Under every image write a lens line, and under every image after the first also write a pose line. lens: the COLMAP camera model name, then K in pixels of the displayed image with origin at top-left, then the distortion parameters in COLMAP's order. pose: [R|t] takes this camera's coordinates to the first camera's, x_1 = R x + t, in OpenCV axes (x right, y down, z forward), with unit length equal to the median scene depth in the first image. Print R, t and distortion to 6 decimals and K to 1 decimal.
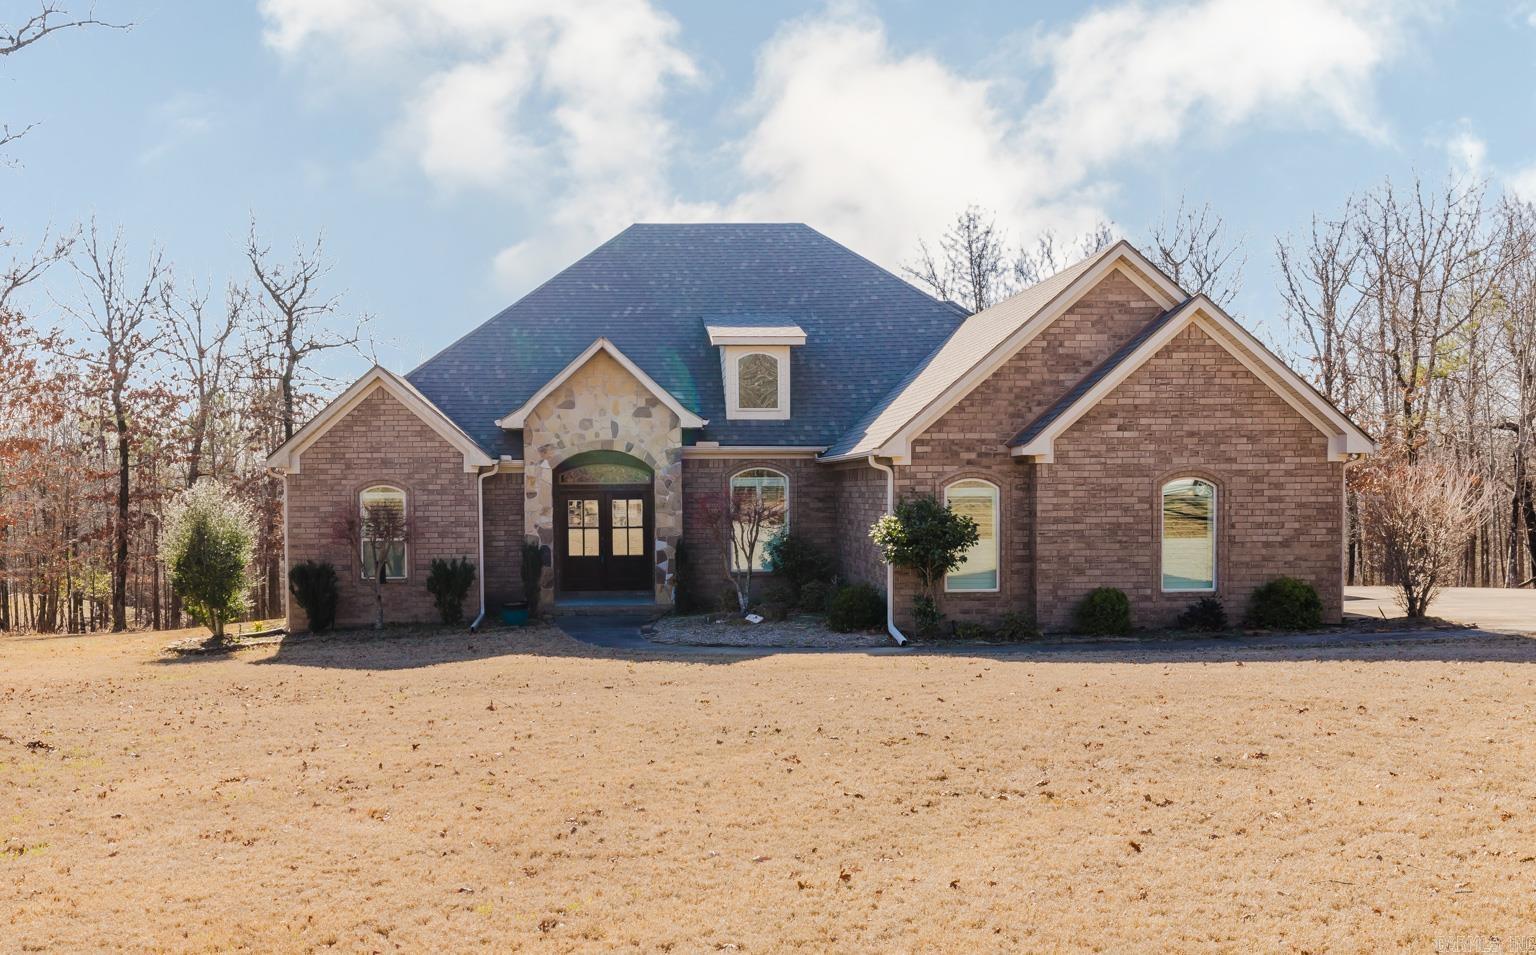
lens RADIAL K [[1198.1, 0, 765.9], [0, 1198.1, 486.0], [0, 0, 1]] dist [-0.048374, 0.000060]
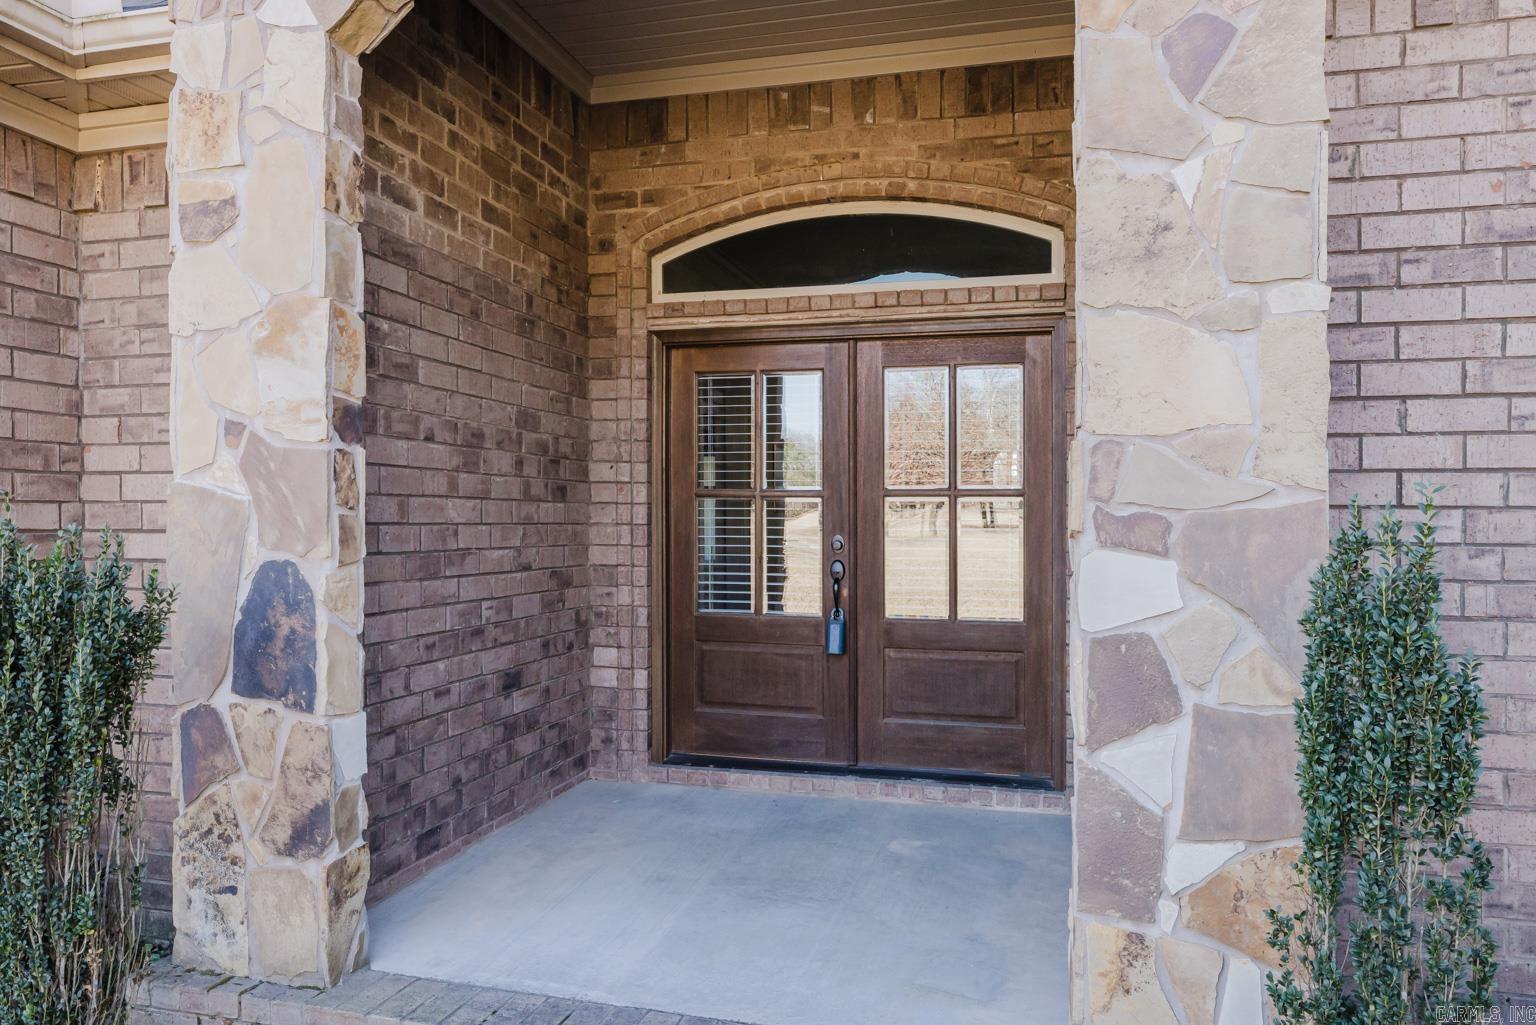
lens RADIAL K [[1088.0, 0, 763.4], [0, 1088.0, 514.9], [0, 0, 1]] dist [0.007438, 0.002101]
pose [[0.927478, 0.010094, -0.373743, -0.081866], [-0.009238, 0.999949, 0.004080, 0.042716], [0.373765, -0.000332, 0.927523, 0.899777]]
